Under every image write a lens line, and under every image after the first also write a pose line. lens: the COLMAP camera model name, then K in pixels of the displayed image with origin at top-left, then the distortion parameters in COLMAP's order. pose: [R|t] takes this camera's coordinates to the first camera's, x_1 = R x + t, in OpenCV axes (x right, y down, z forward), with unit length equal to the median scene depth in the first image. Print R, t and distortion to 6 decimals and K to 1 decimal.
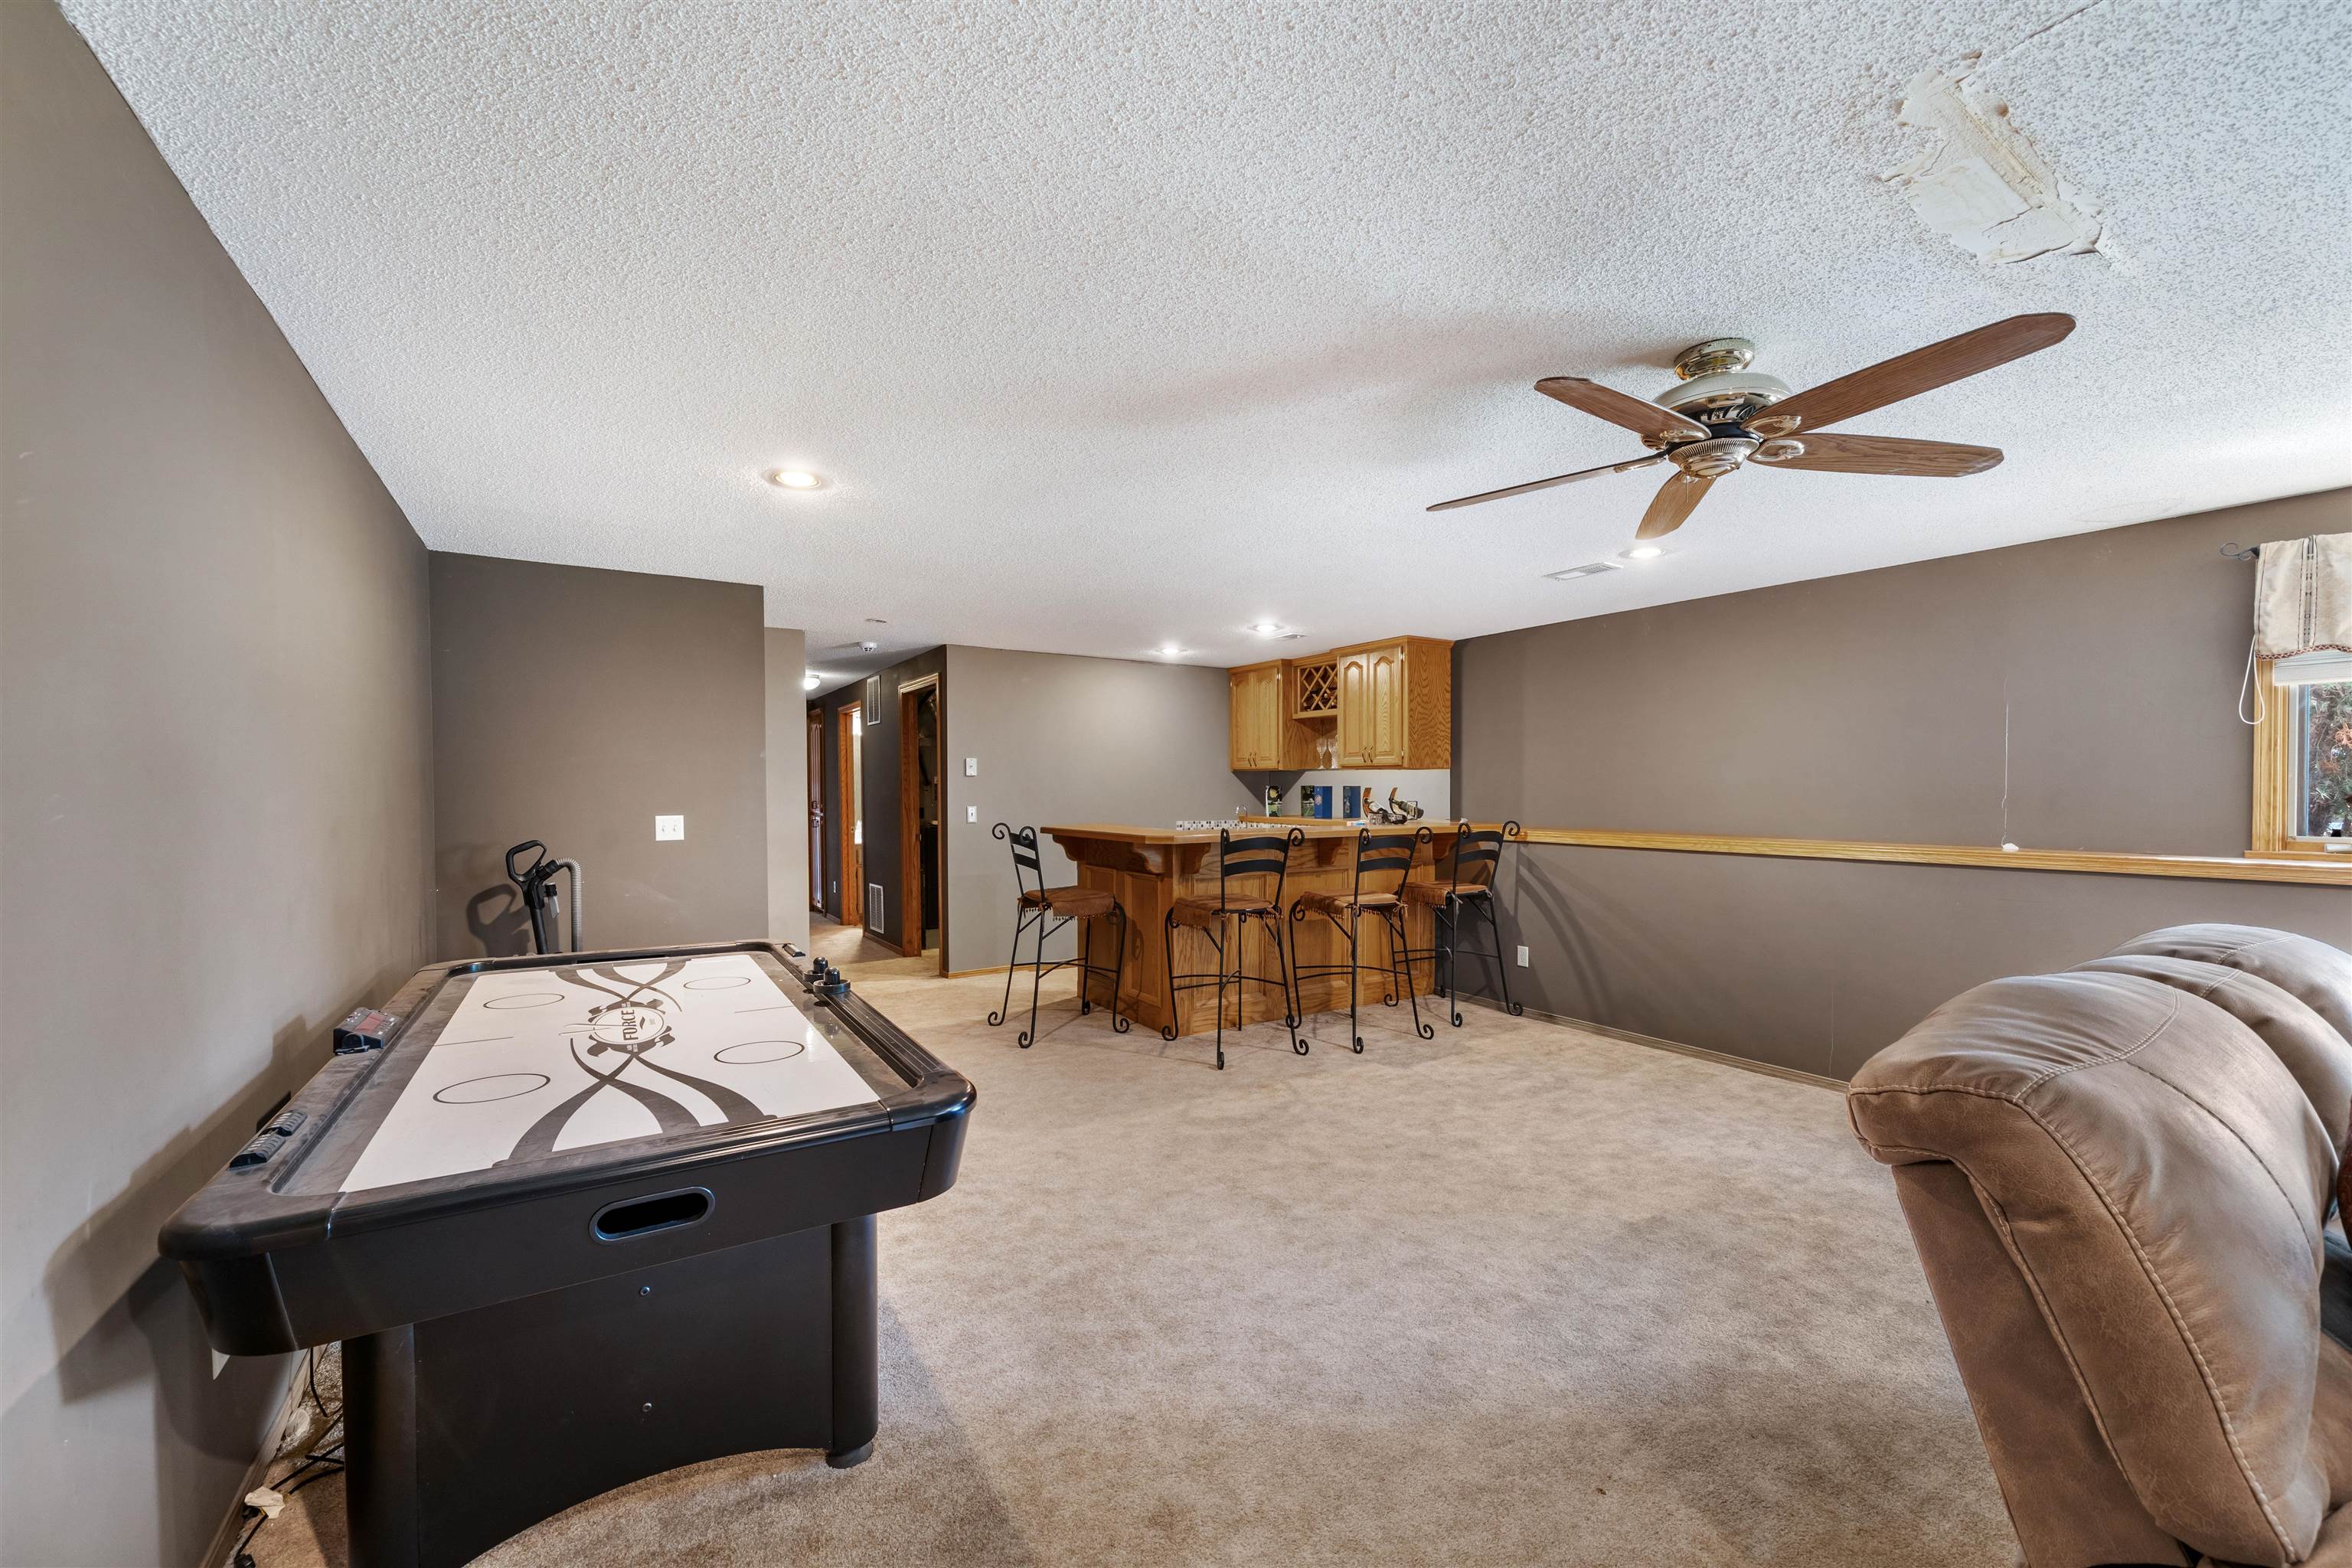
lens RADIAL K [[930.6, 0, 1196.9], [0, 930.6, 788.5], [0, 0, 1]] dist [-0.002737, 0.000525]
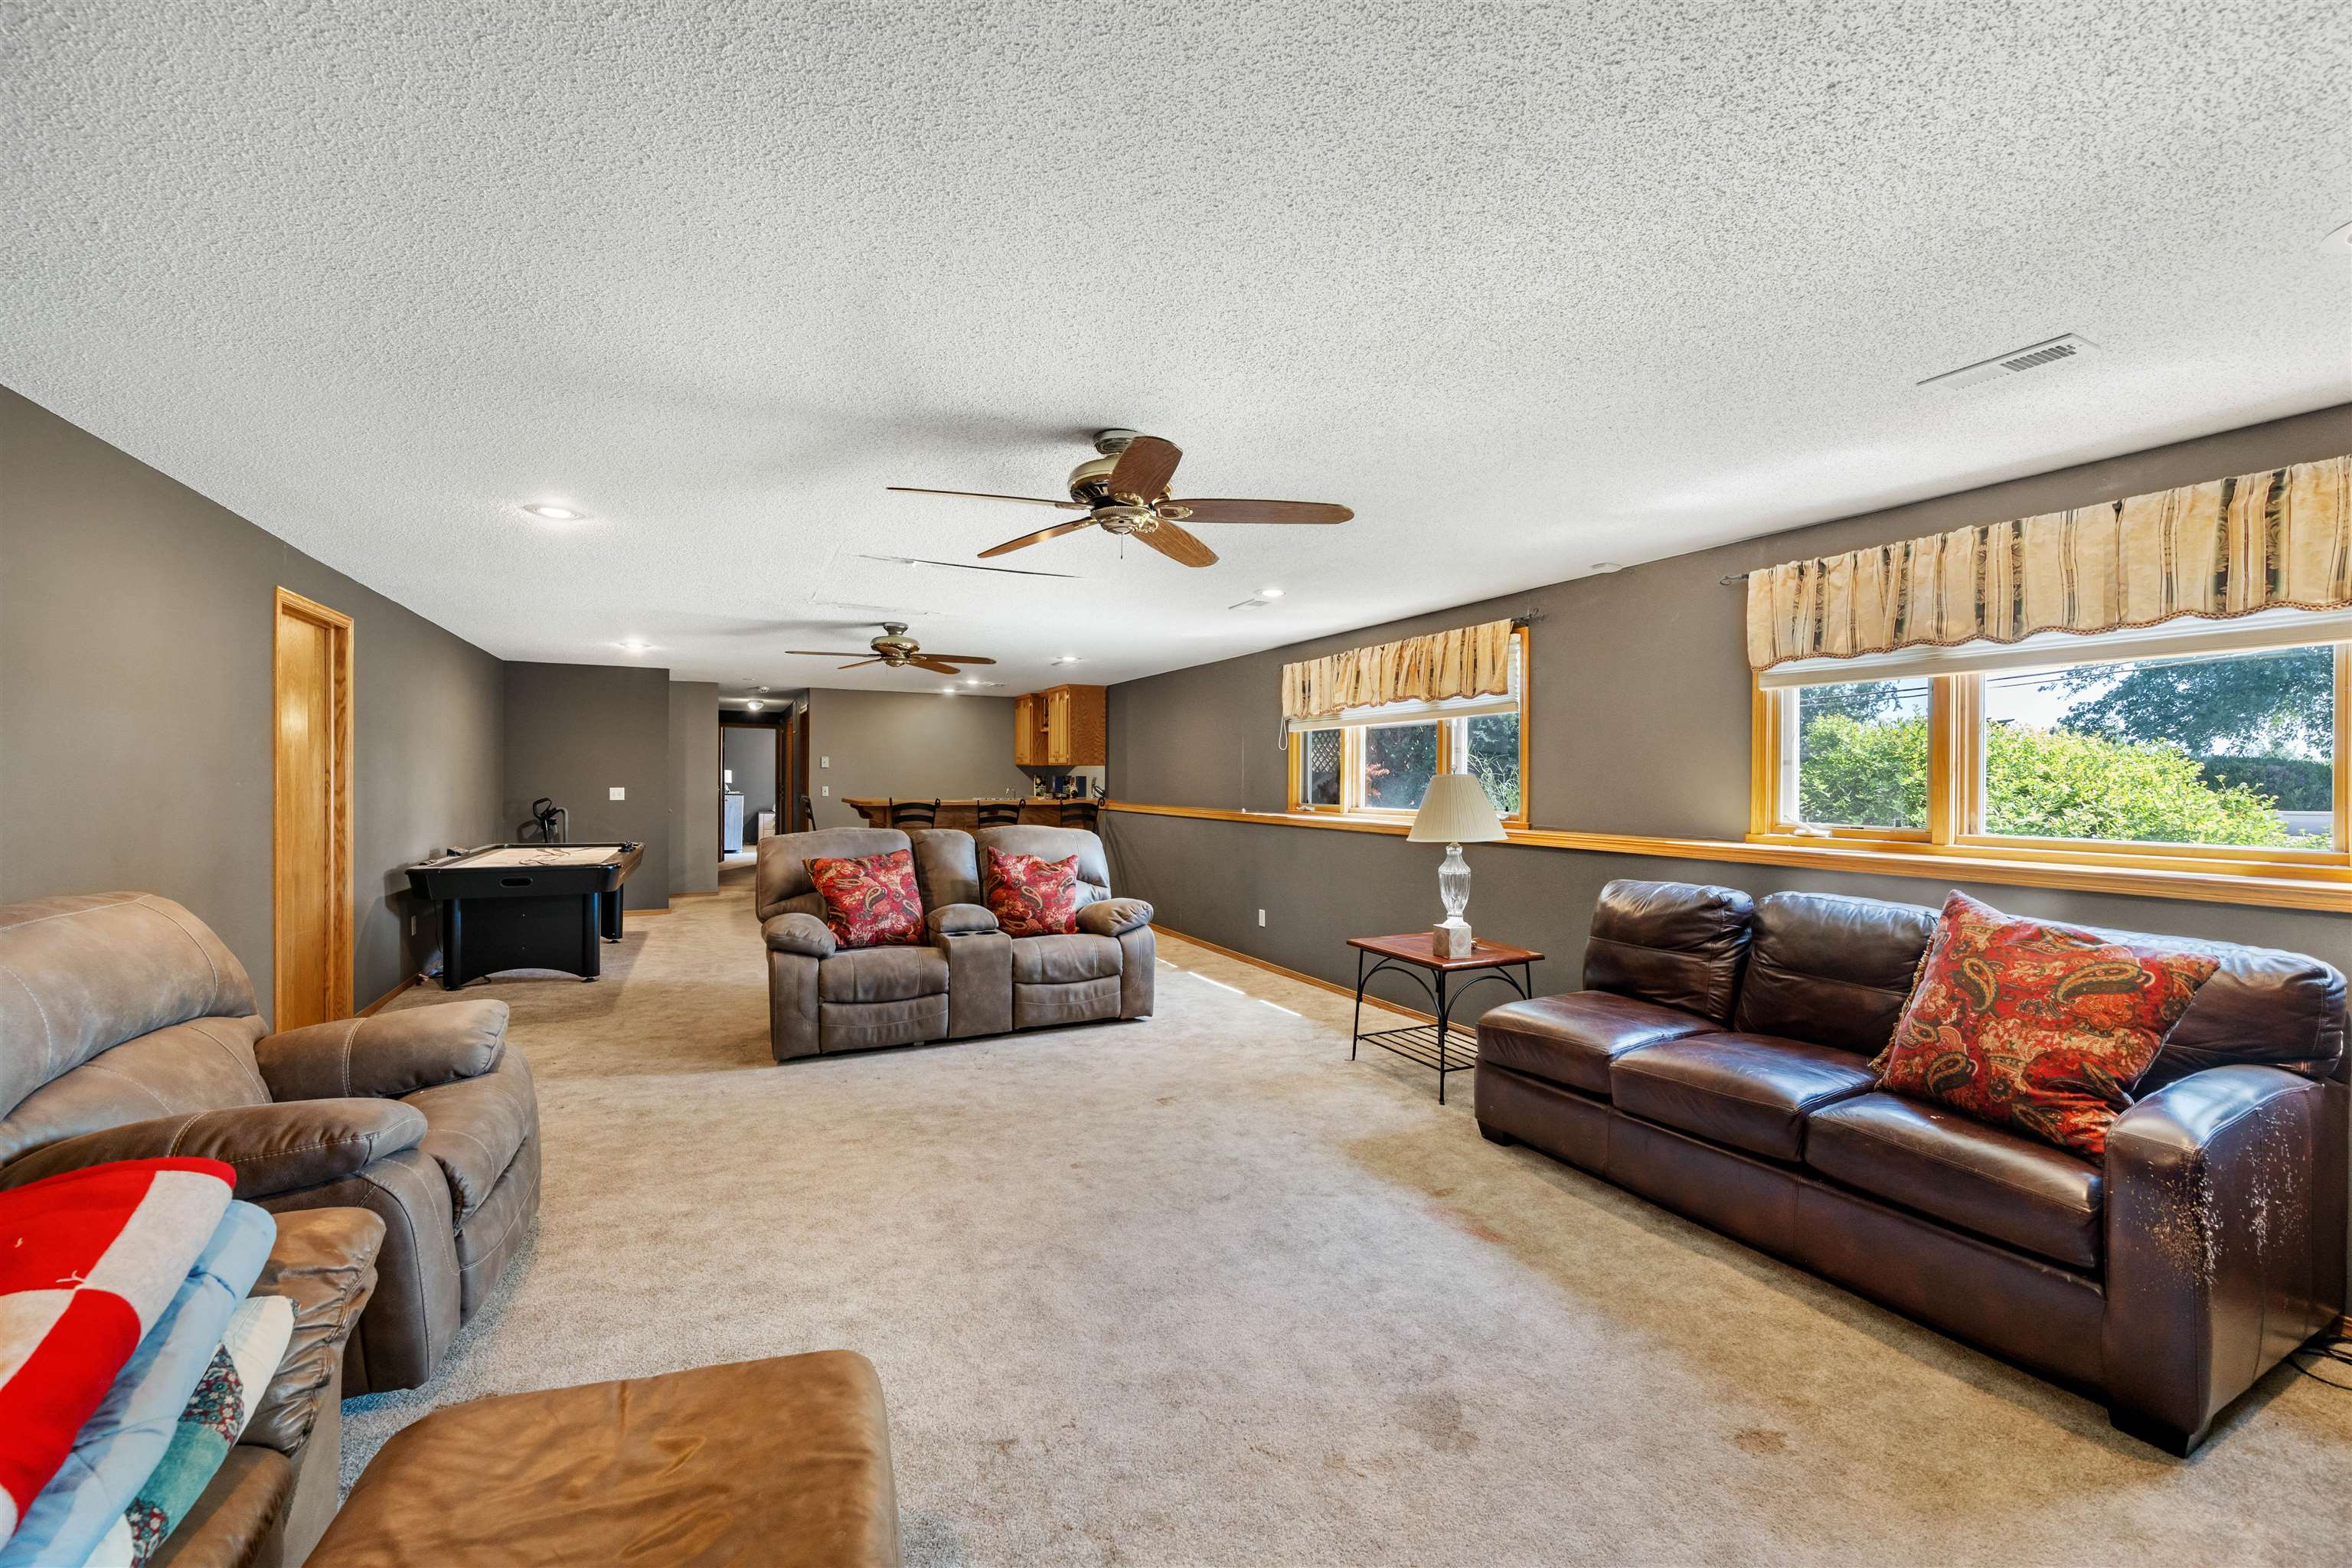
lens RADIAL K [[930.6, 0, 1157.2], [0, 930.6, 782.7], [0, 0, 1]] dist [-0.002737, 0.000525]
pose [[0.991928, 0.010395, -0.126373, 0.891203], [-0.009832, 0.999939, 0.005078, -0.002436], [0.126419, -0.003794, 0.991970, -0.876196]]
